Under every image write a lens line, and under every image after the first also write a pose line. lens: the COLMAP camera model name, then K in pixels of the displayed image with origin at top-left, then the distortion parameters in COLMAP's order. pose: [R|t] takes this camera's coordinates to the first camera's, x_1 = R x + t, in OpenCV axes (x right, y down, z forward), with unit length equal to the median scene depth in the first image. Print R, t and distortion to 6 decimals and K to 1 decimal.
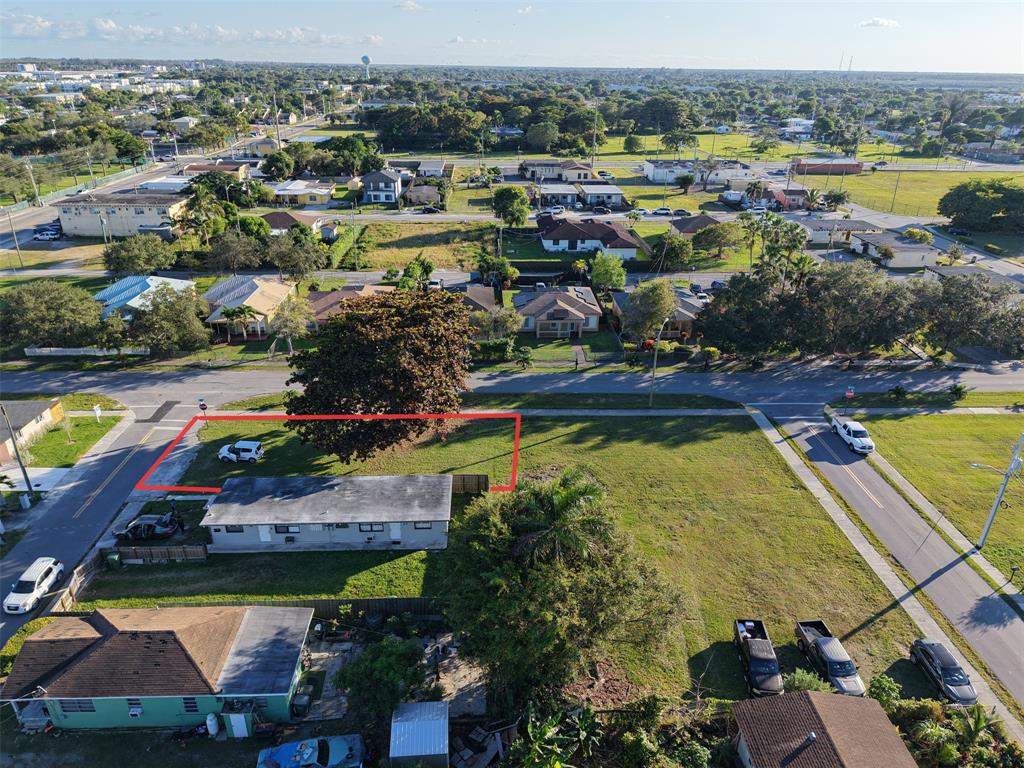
lens RADIAL K [[678.5, 0, 509.2], [0, 678.5, 396.1], [0, 0, 1]] dist [0.027336, -0.028533]
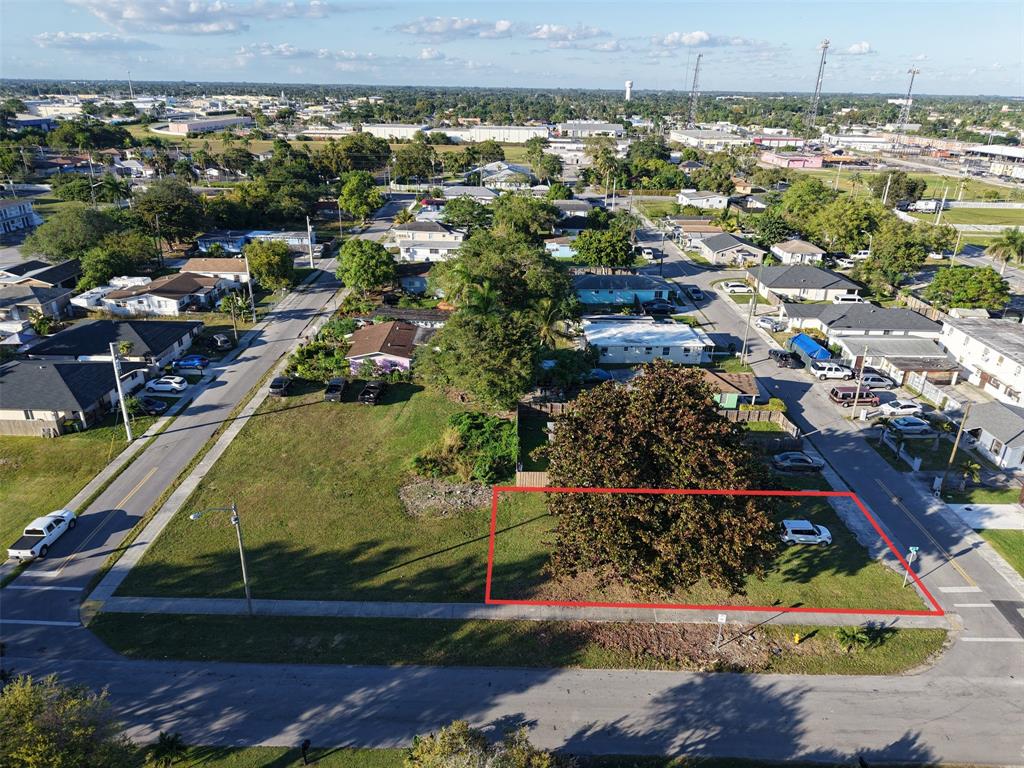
lens RADIAL K [[678.5, 0, 509.2], [0, 678.5, 396.1], [0, 0, 1]] dist [0.027336, -0.028533]
pose [[-0.998449, -0.046417, 0.030728, -0.039028], [-0.005945, 0.637756, 0.770216, -0.646046], [-0.055348, 0.768839, -0.637043, 1.351785]]
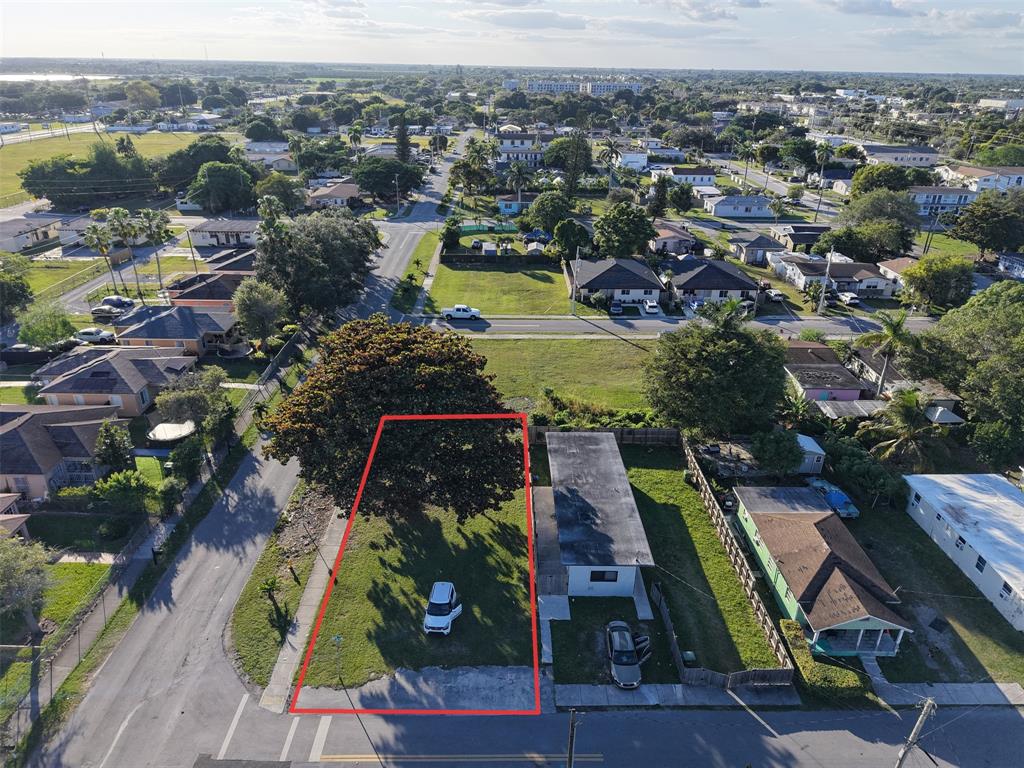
lens RADIAL K [[678.5, 0, 509.2], [0, 678.5, 396.1], [0, 0, 1]] dist [0.027336, -0.028533]
pose [[0.029991, -0.448587, 0.893236, -0.871081], [0.423903, 0.815003, 0.395066, -0.327654], [-0.905211, 0.366796, 0.214600, 0.662405]]
